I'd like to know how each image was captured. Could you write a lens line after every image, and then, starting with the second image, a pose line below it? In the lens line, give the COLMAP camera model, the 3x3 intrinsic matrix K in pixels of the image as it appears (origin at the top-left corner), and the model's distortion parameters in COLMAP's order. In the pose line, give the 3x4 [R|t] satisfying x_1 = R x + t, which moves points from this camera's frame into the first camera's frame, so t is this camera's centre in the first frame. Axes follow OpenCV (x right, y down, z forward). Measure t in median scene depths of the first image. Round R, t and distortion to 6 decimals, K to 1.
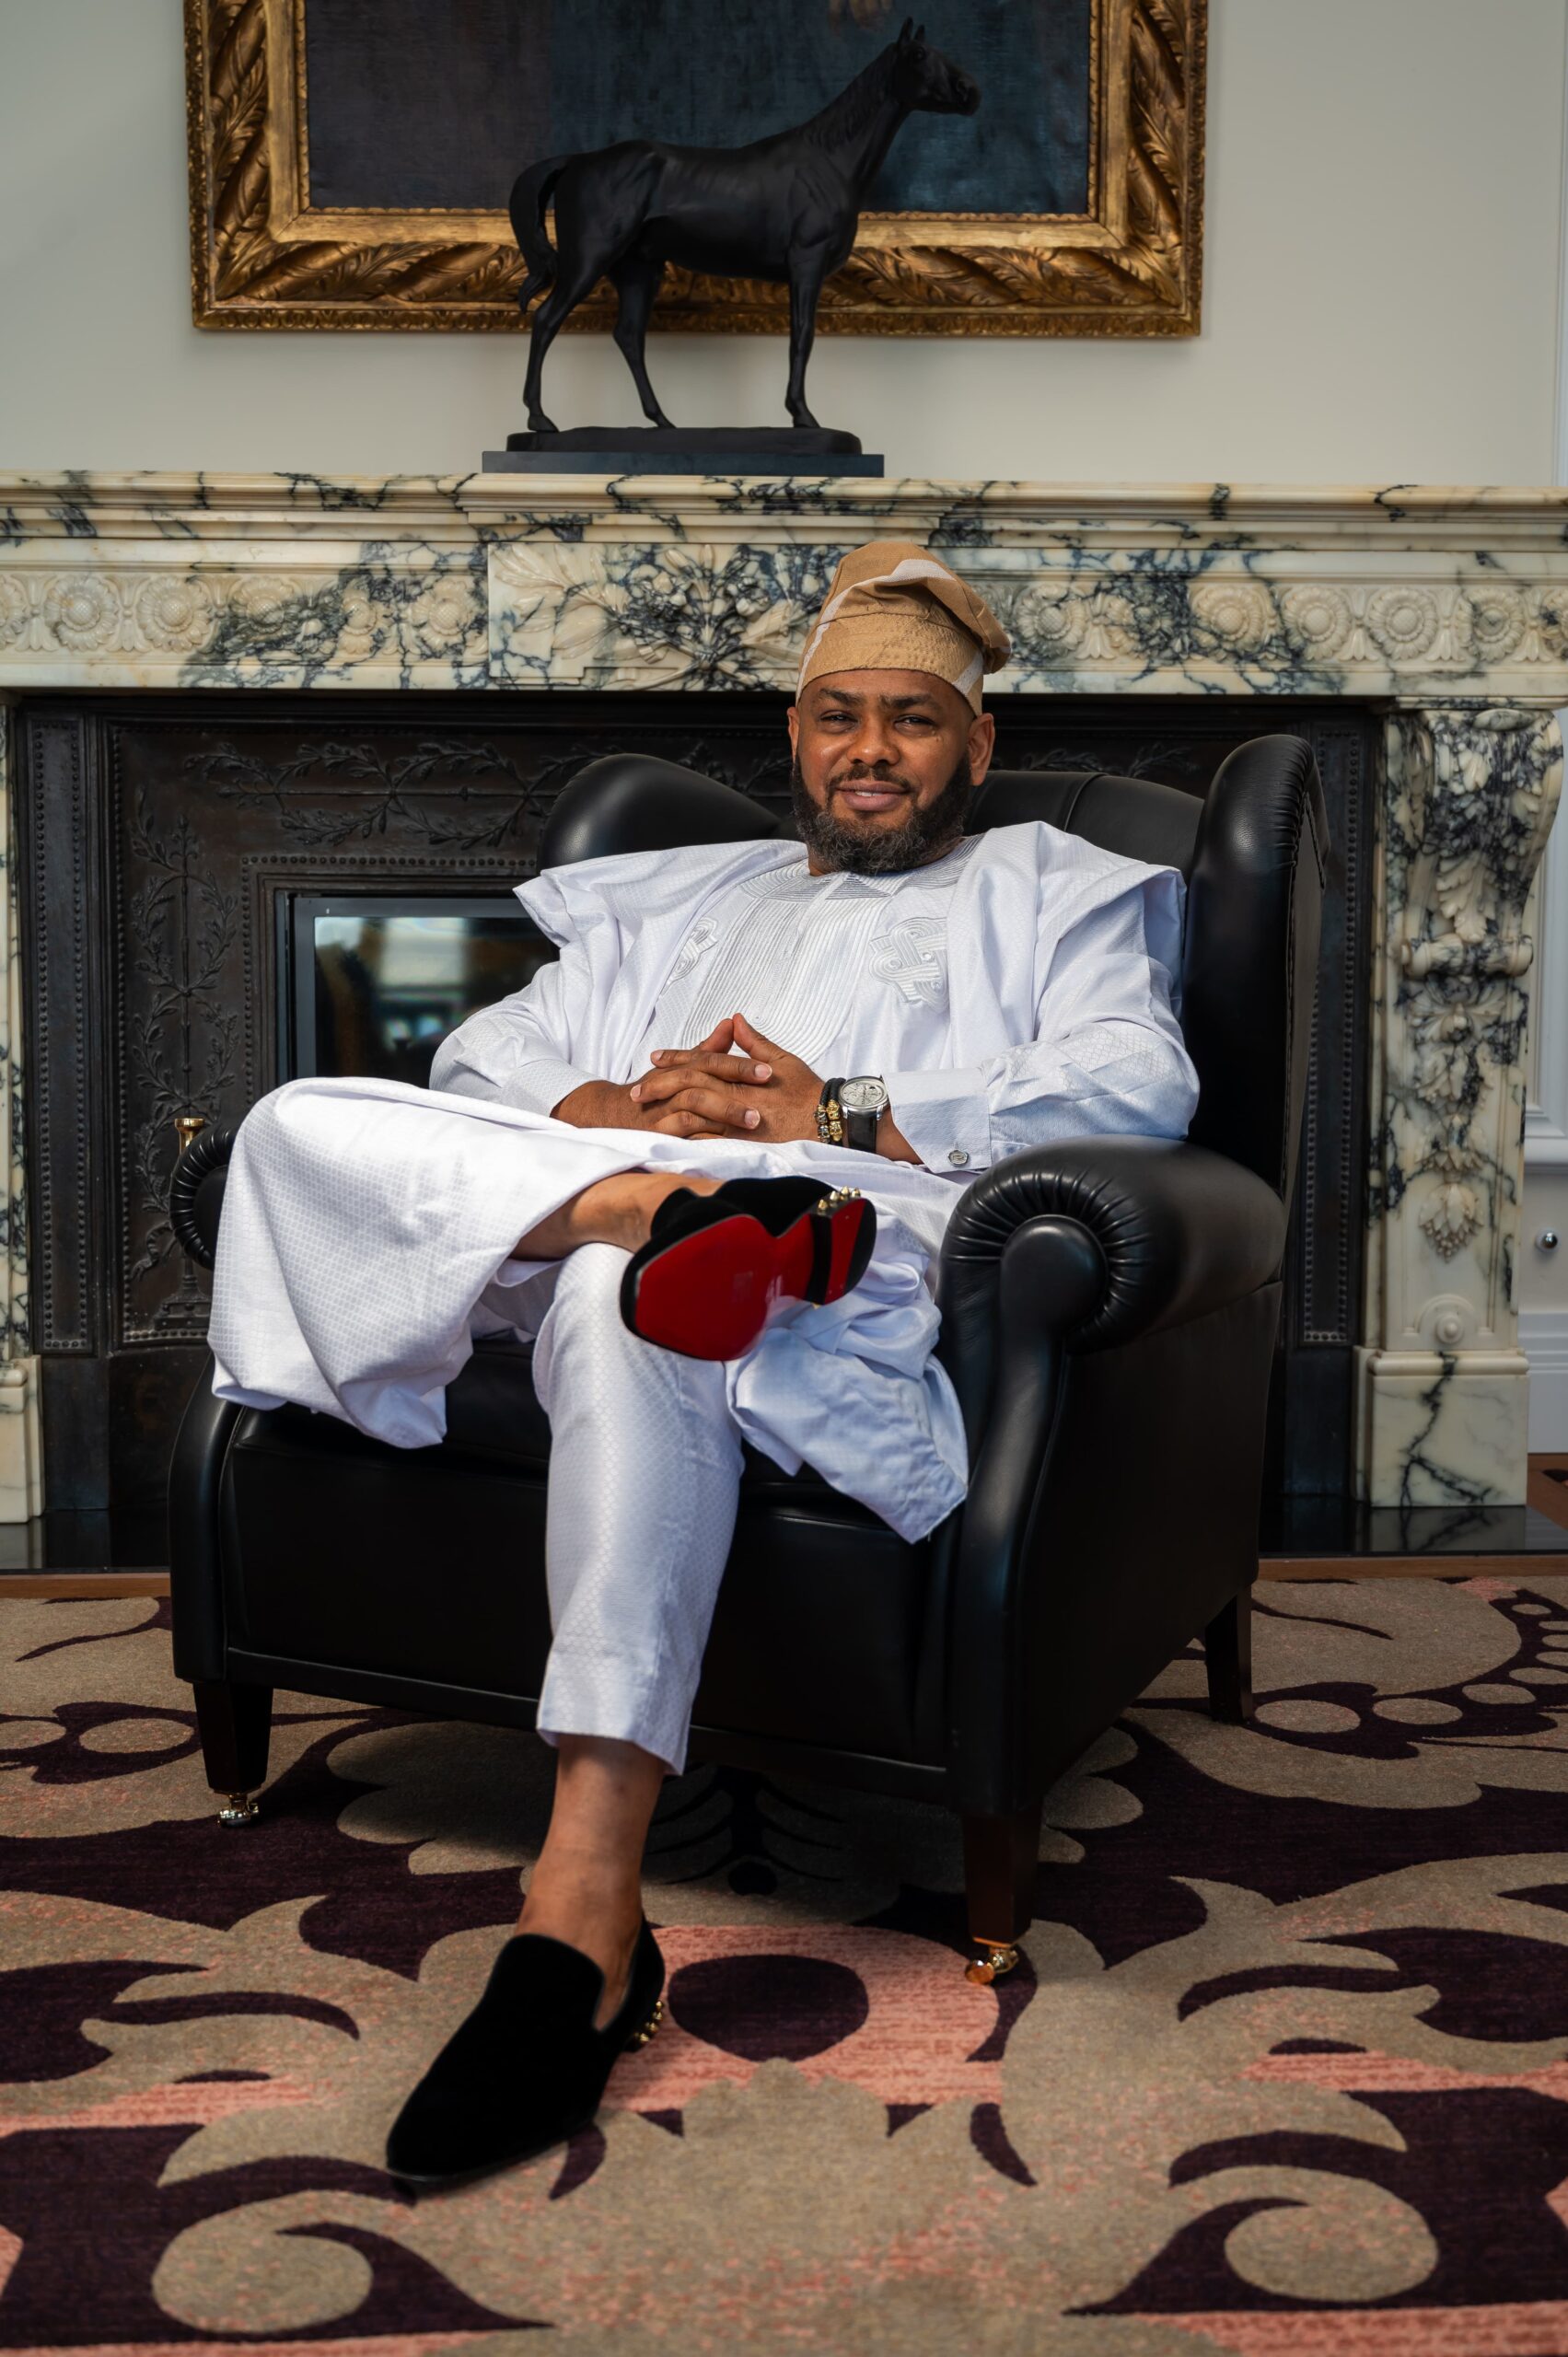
lens RADIAL K [[2622.8, 0, 788.5], [0, 2622.8, 1169.3], [0, 0, 1]] dist [0.010822, 0.000000]
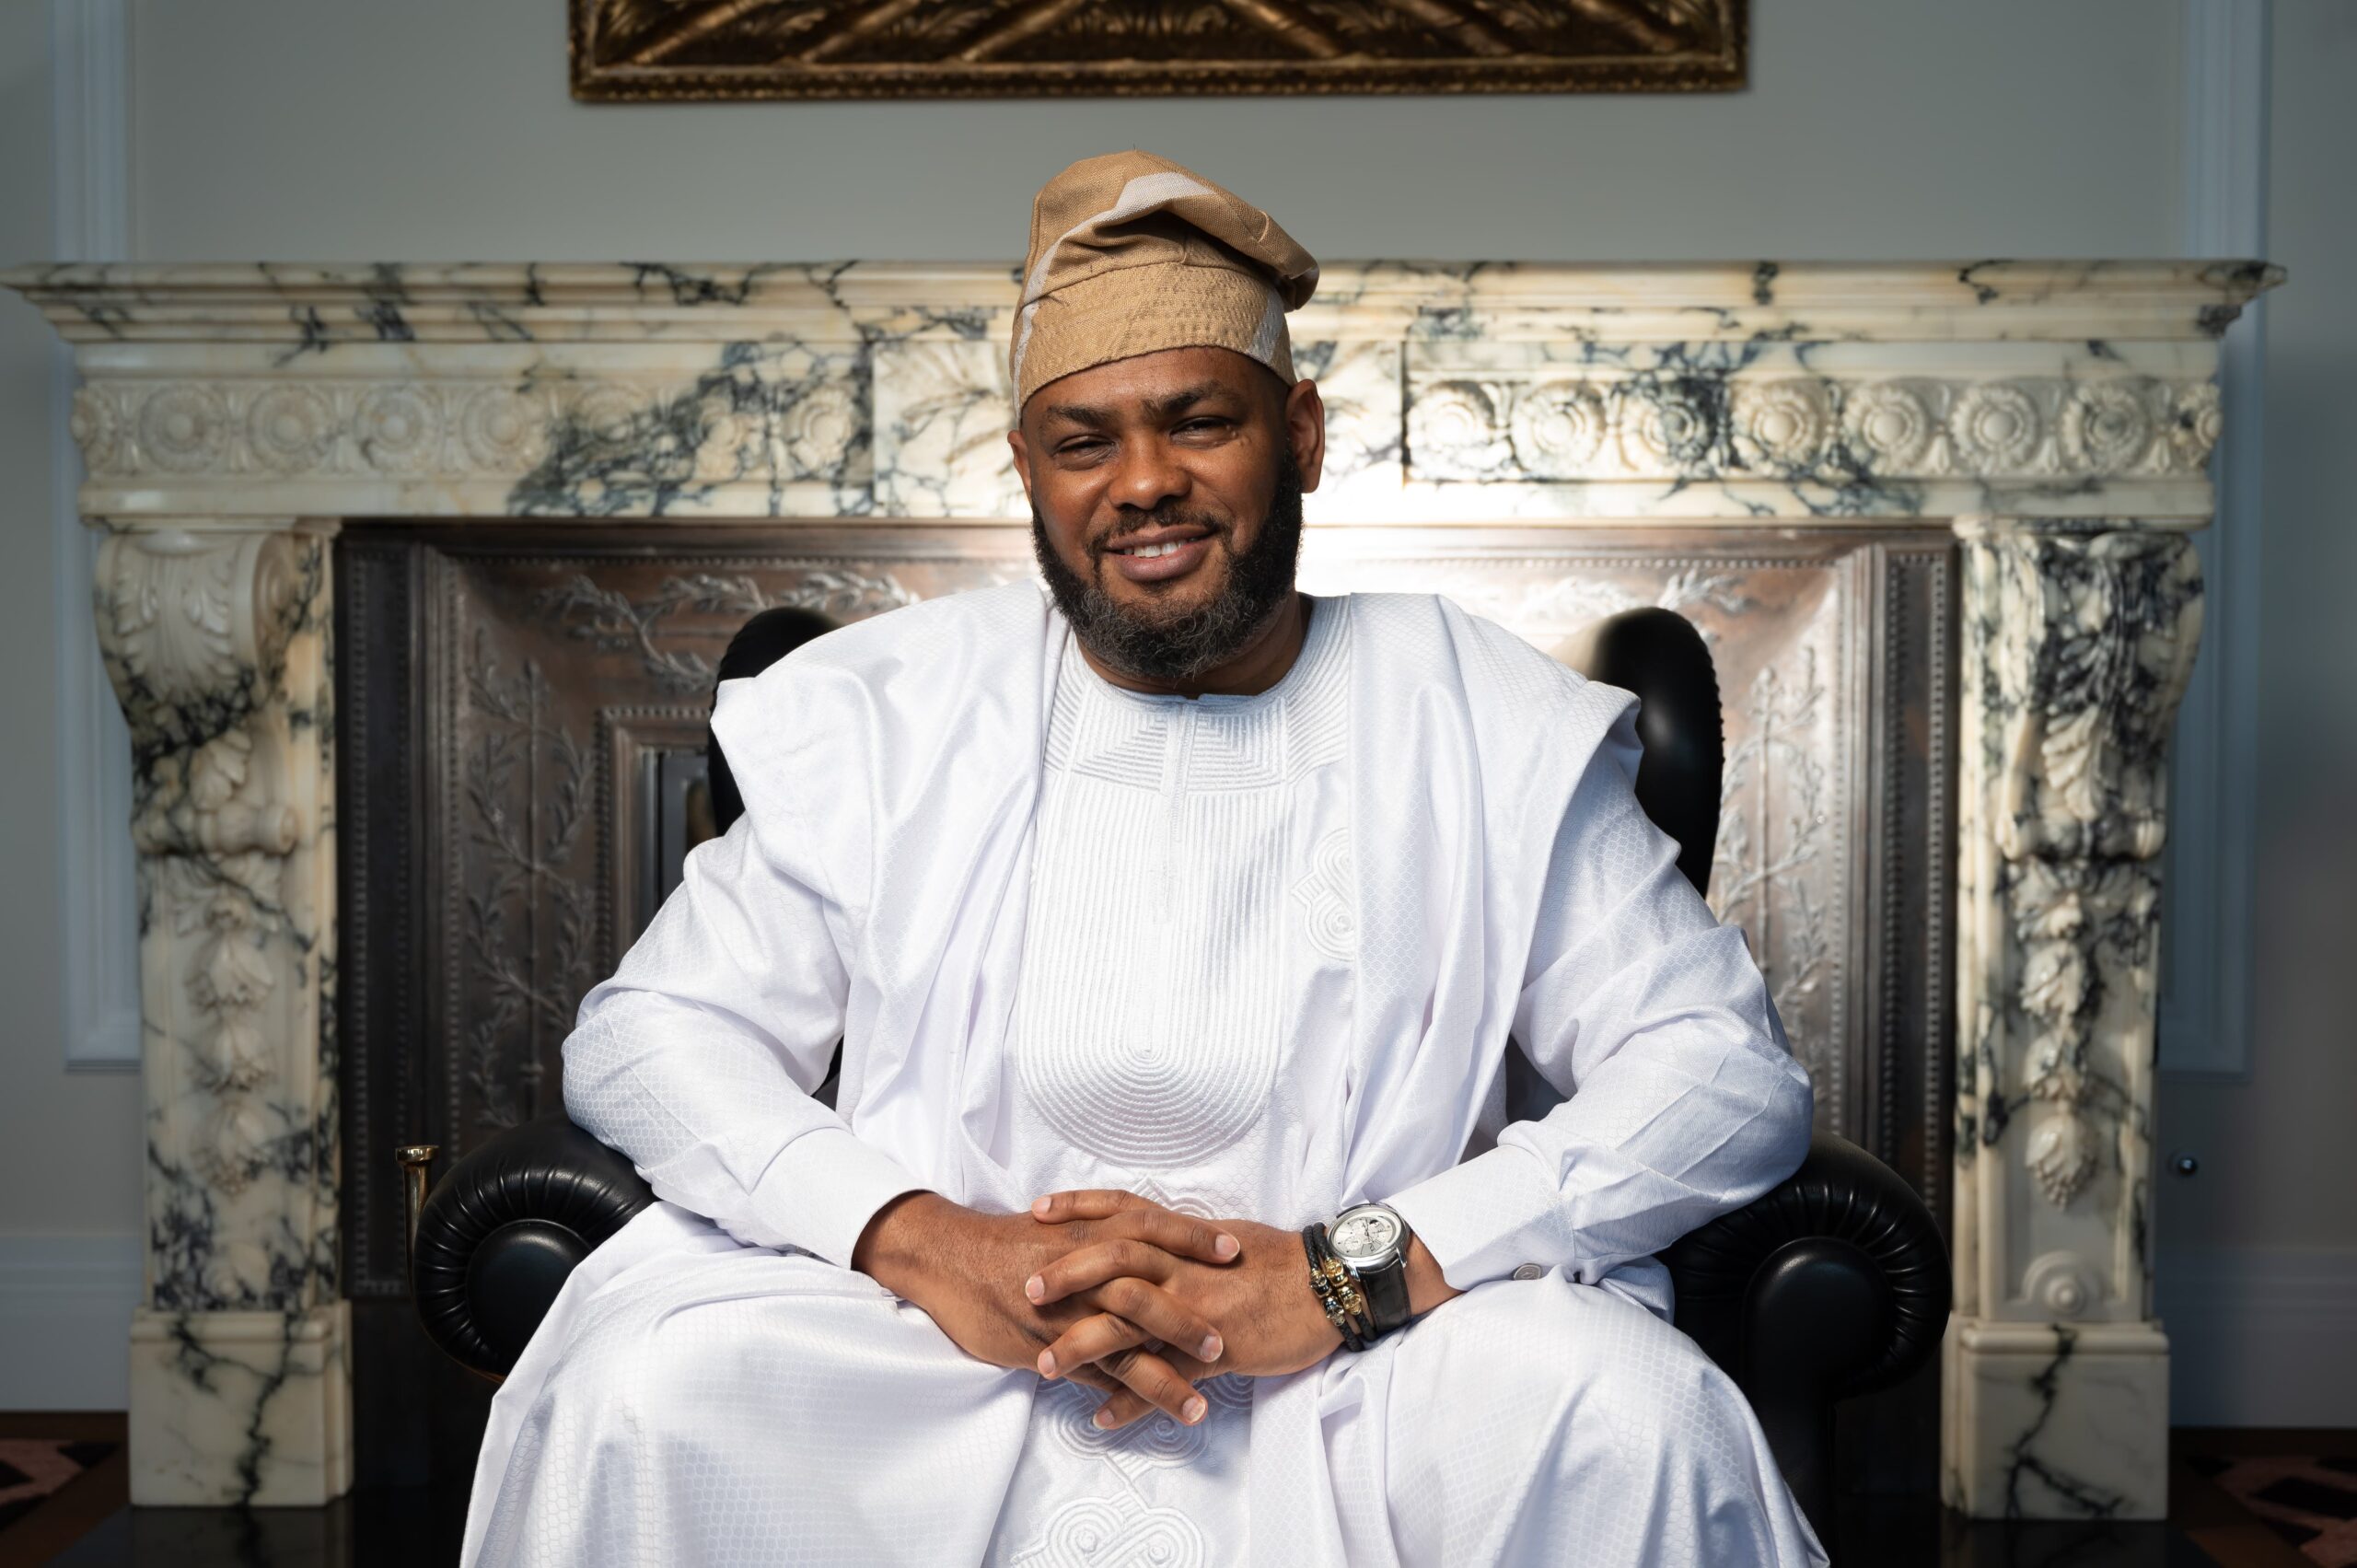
lens RADIAL K [[2622.8, 0, 1176.5], [0, 2622.8, 794.2], [0, 0, 1]] dist [0.010822, 0.000000]
pose [[0.996915, 0.003616, -0.078405, 0.045731], [-0.008121, 0.998329, -0.057208, -0.046912], [0.078067, 0.057668, 0.995279, 0.180703]]
